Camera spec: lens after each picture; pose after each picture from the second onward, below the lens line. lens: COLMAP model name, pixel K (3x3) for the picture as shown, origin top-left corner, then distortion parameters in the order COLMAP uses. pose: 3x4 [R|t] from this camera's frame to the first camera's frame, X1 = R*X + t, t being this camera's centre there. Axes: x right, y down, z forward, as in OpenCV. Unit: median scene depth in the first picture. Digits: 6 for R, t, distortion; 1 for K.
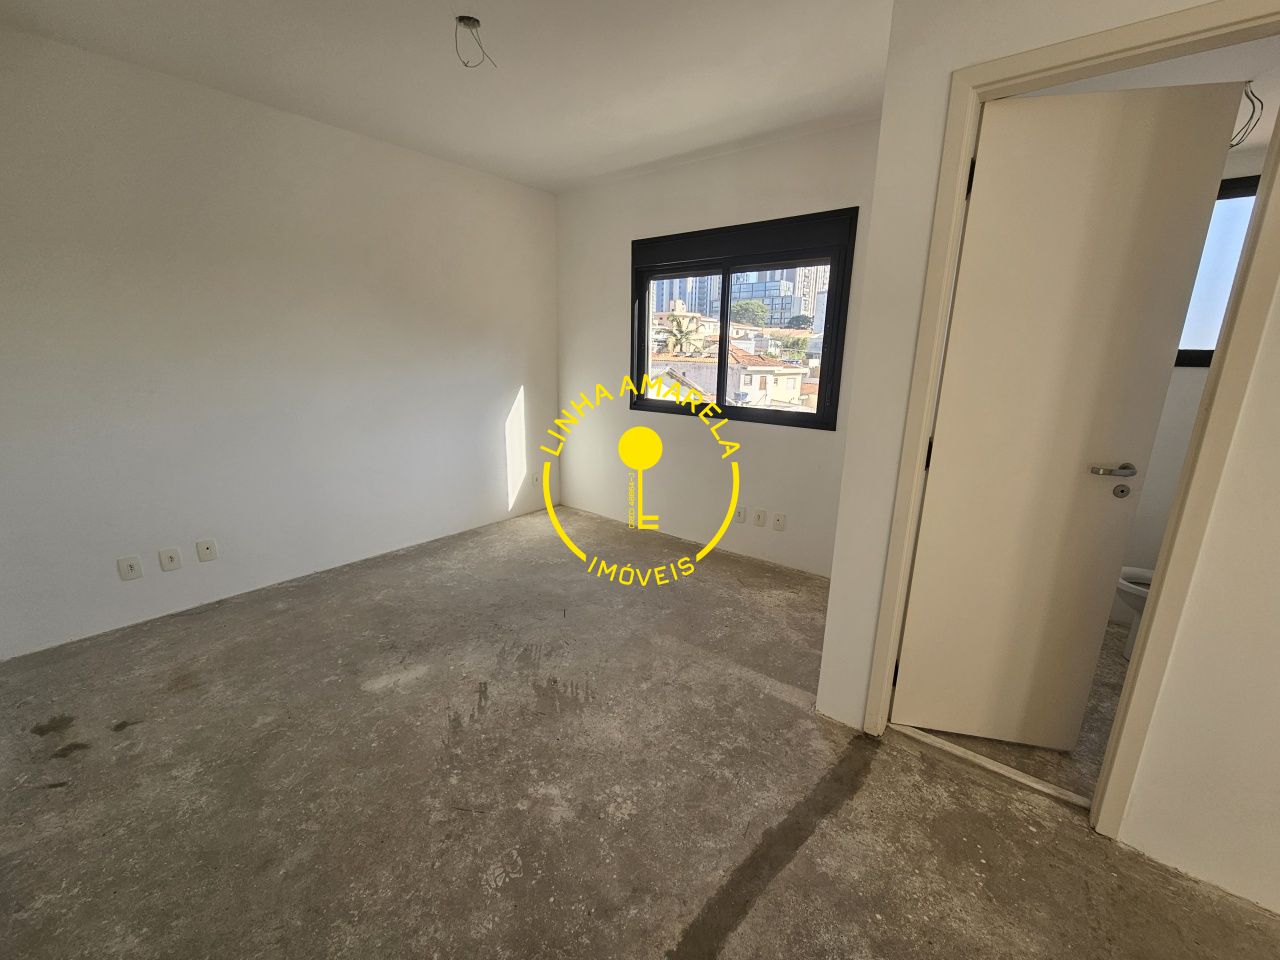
lens RADIAL K [[528.3, 0, 646.3], [0, 528.3, 480.1], [0, 0, 1]] dist [-0.000310, 0.000008]
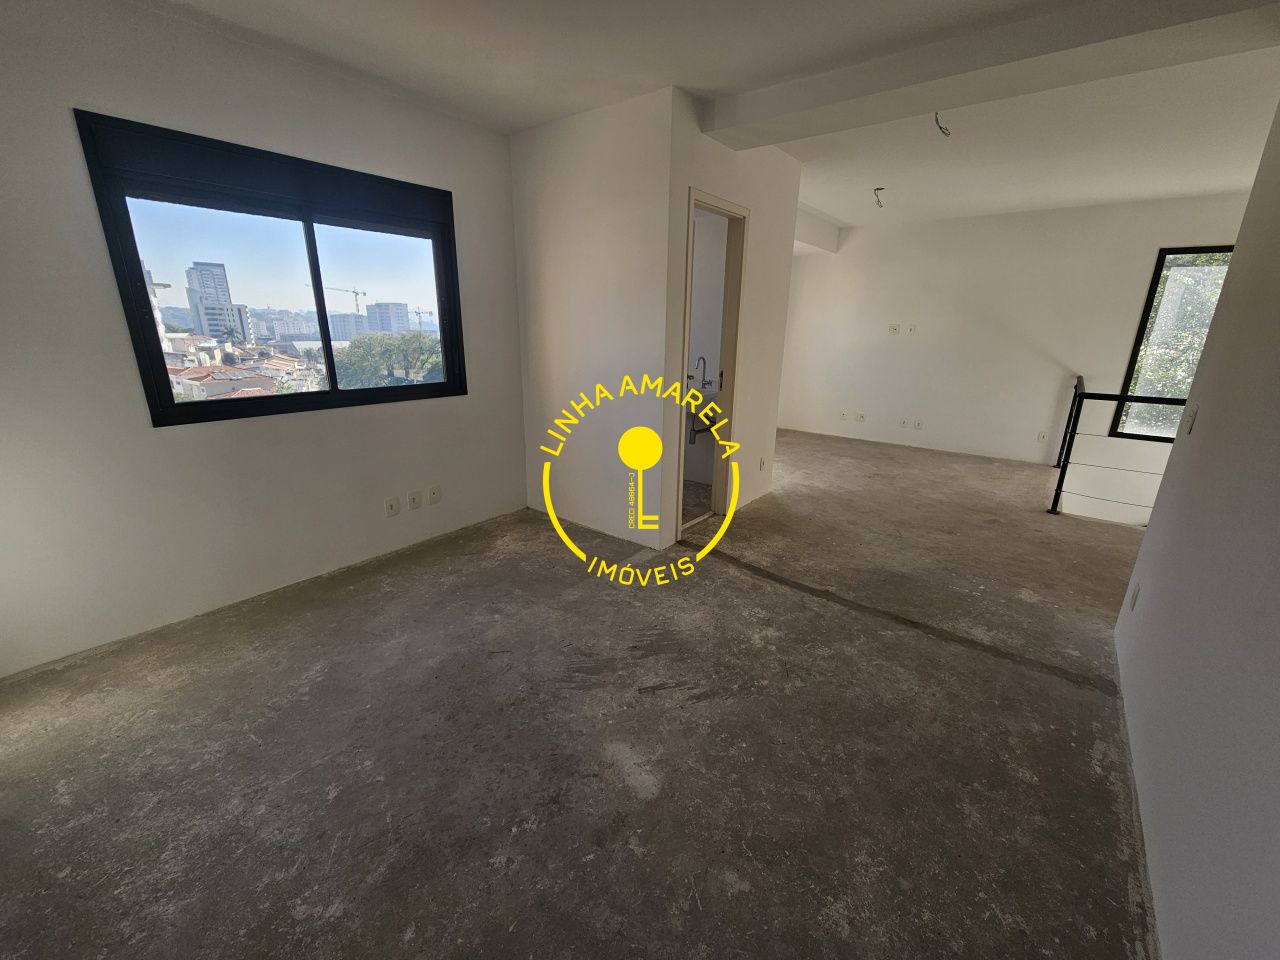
lens RADIAL K [[528.3, 0, 636.5], [0, 528.3, 483.8], [0, 0, 1]] dist [-0.000310, 0.000008]
pose [[-0.007590, -0.309384, 0.950907, -1.172930], [0.219272, 0.927276, 0.303446, -0.269317], [-0.975634, 0.210810, 0.060801, 0.927502]]
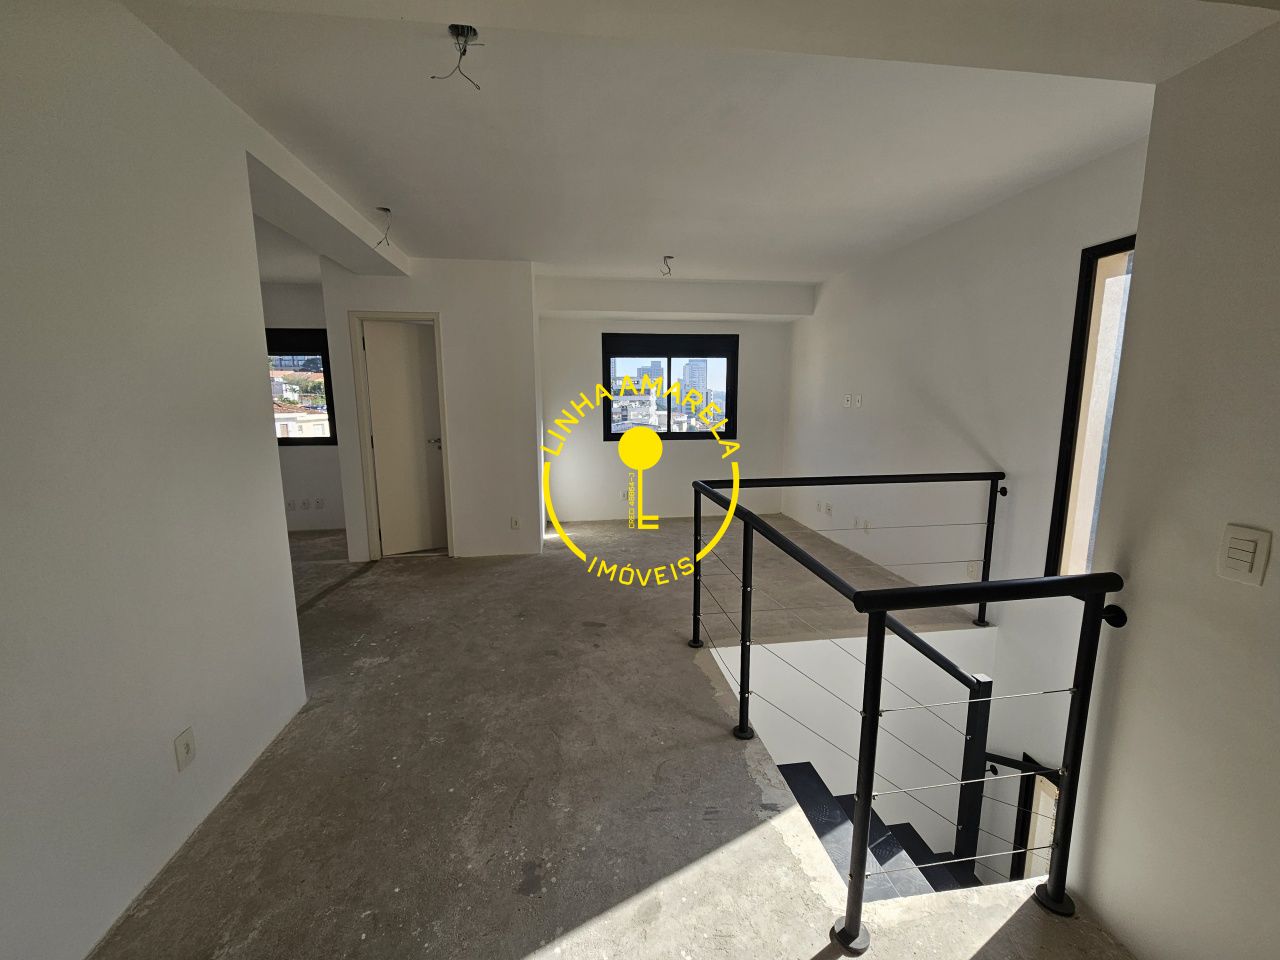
lens RADIAL K [[528.3, 0, 642.6], [0, 528.3, 484.5], [0, 0, 1]] dist [-0.000310, 0.000008]
pose [[0.688505, -0.139085, 0.711770, -0.369914], [0.188128, 0.982094, 0.009928, 0.325354], [-0.700406, 0.127068, 0.702343, -1.481075]]
